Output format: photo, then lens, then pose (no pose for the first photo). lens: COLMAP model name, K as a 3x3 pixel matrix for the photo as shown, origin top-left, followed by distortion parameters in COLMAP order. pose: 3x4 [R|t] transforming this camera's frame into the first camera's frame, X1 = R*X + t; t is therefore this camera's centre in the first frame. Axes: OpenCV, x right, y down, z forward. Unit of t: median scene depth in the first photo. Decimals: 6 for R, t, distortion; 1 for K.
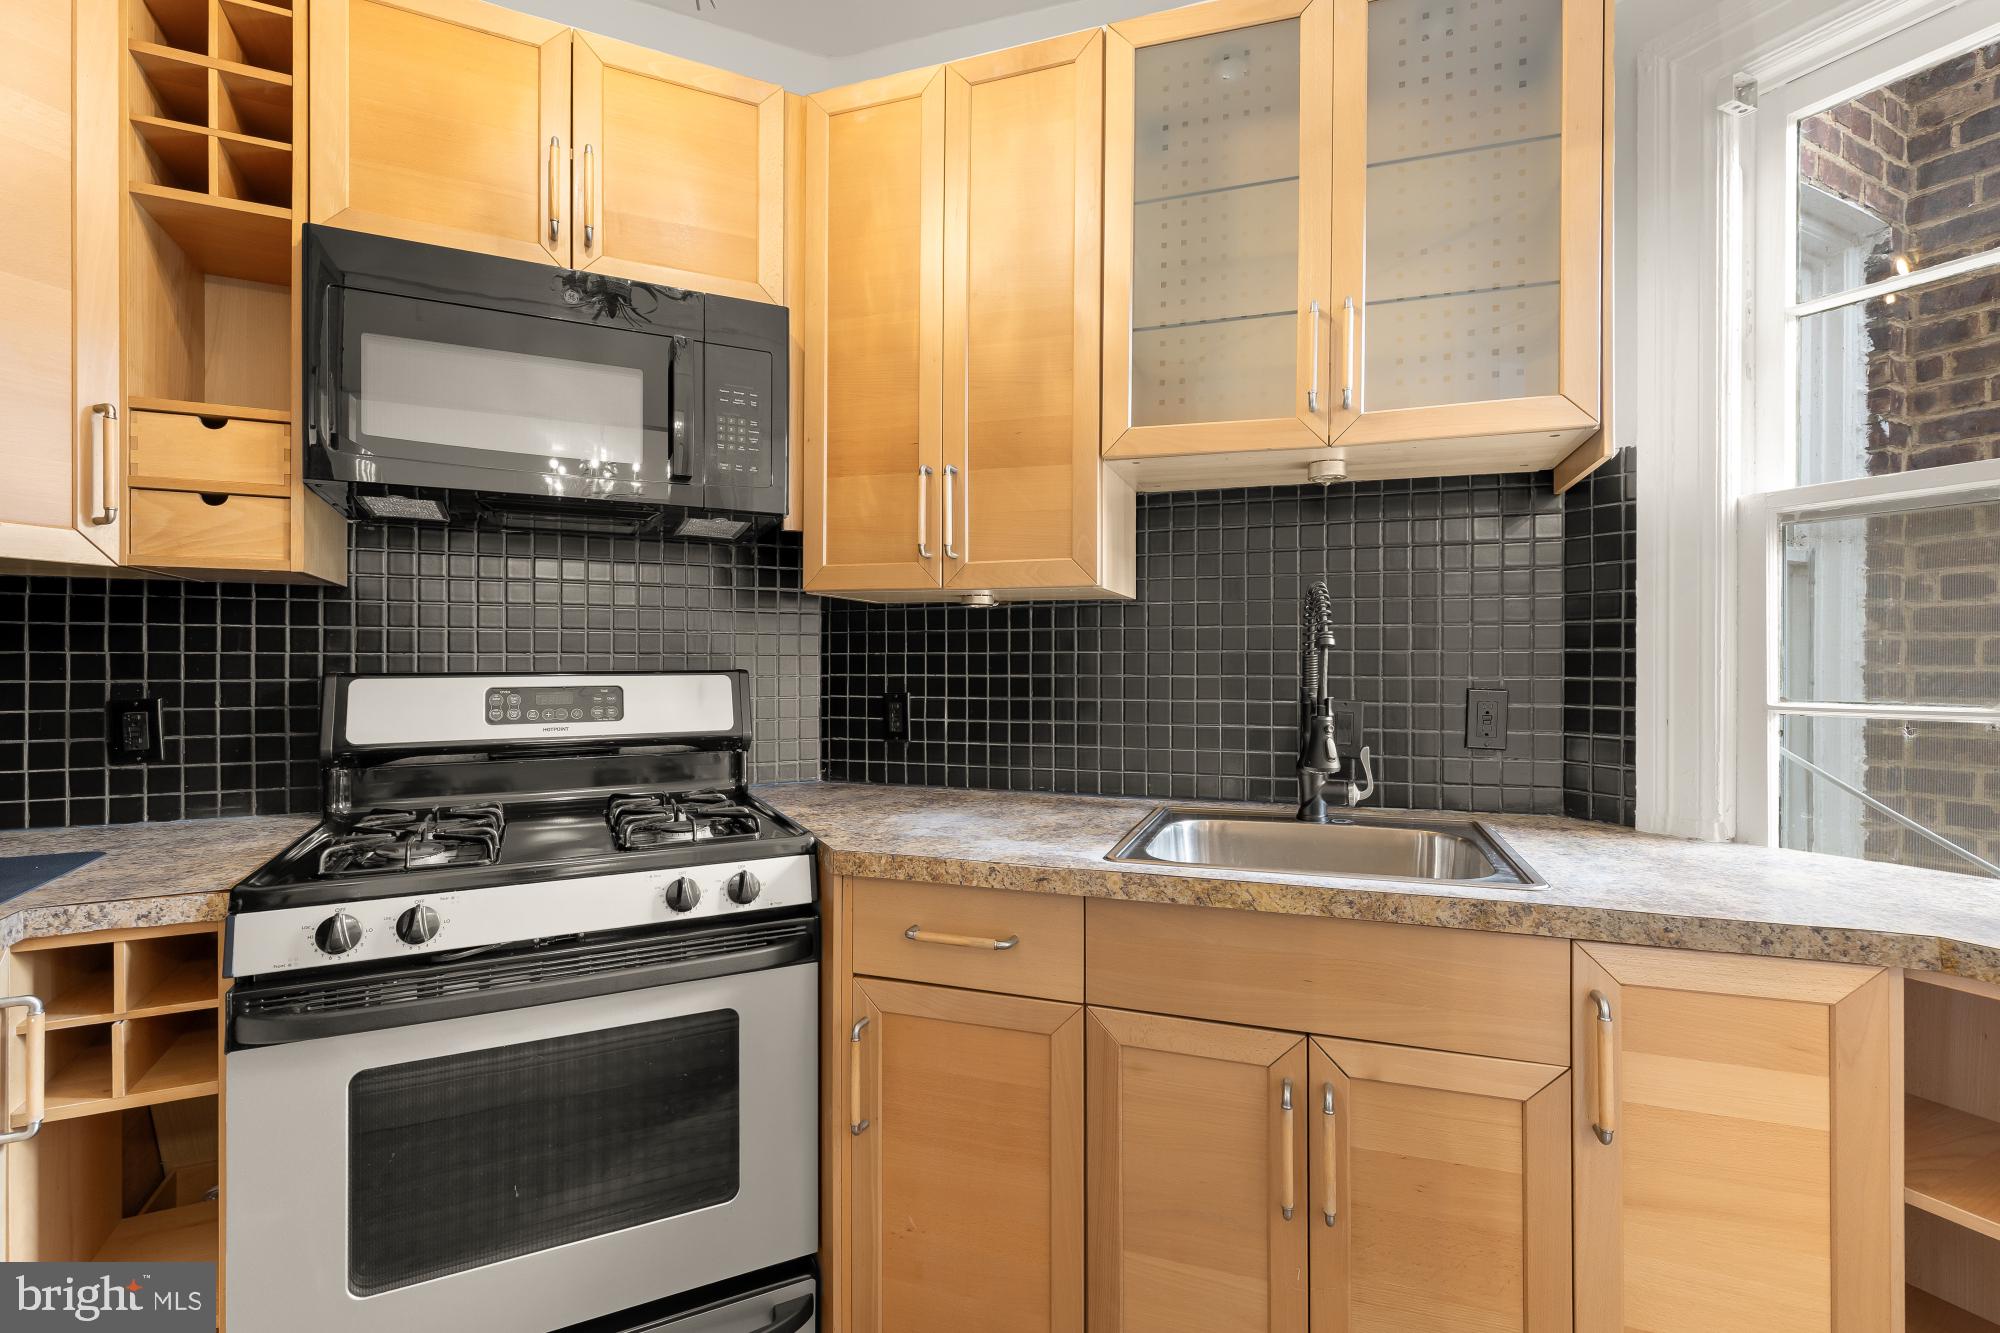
lens RADIAL K [[898.9, 0, 995.3], [0, 898.9, 660.3], [0, 0, 1]] dist [-0.000427, -0.000047]
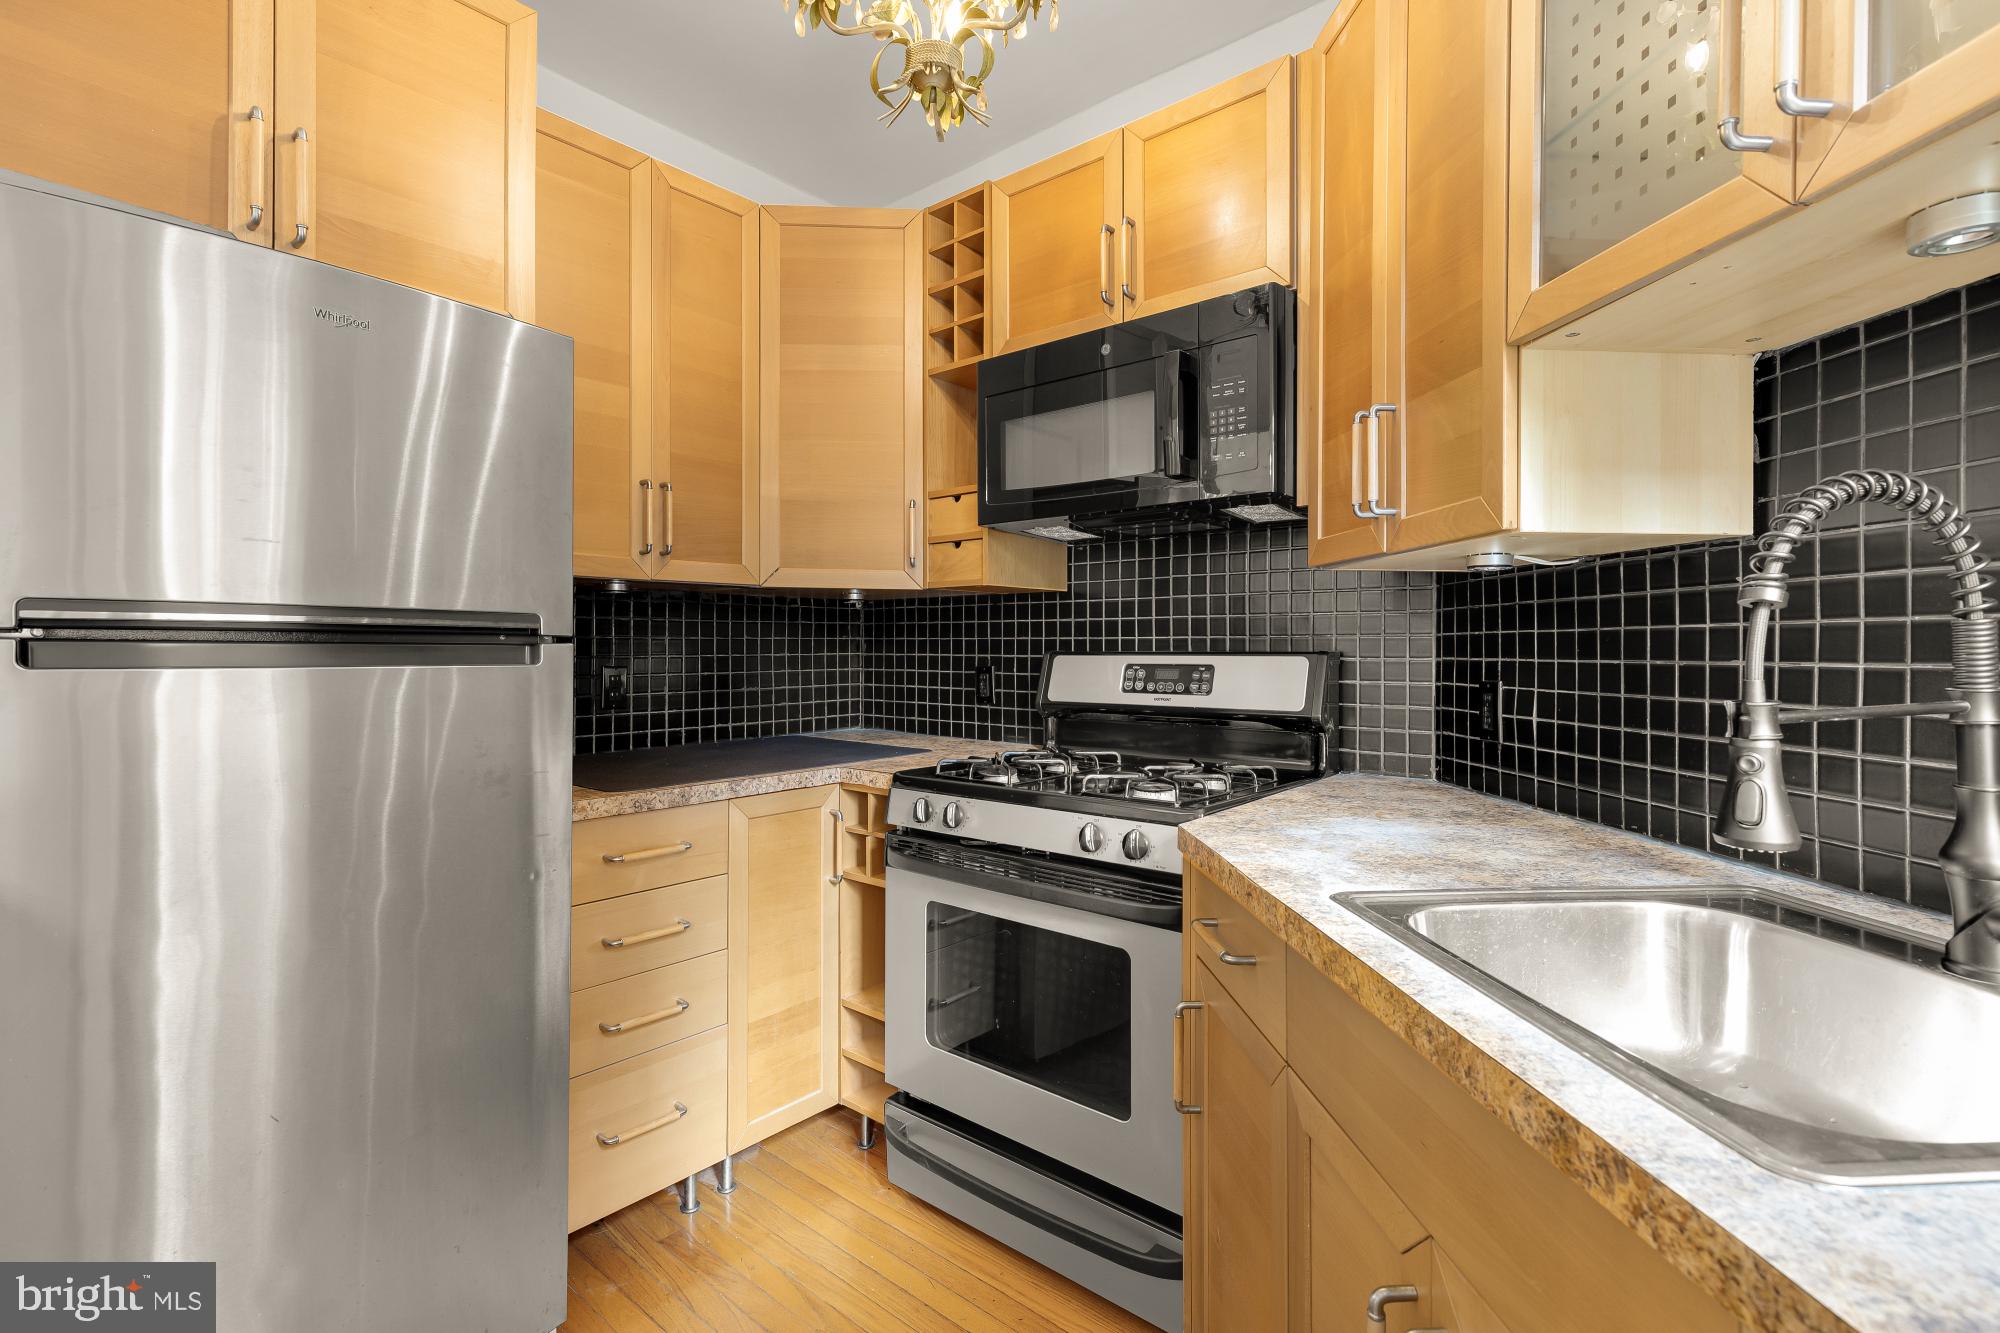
lens RADIAL K [[908.6, 0, 997.1], [0, 908.6, 645.4], [0, 0, 1]] dist [-0.000005, 0.000117]
pose [[0.395362, -0.001593, -0.918524, 0.569420], [-0.001321, 0.999996, -0.002303, 0.007965], [0.918524, 0.002124, 0.395359, 0.334254]]
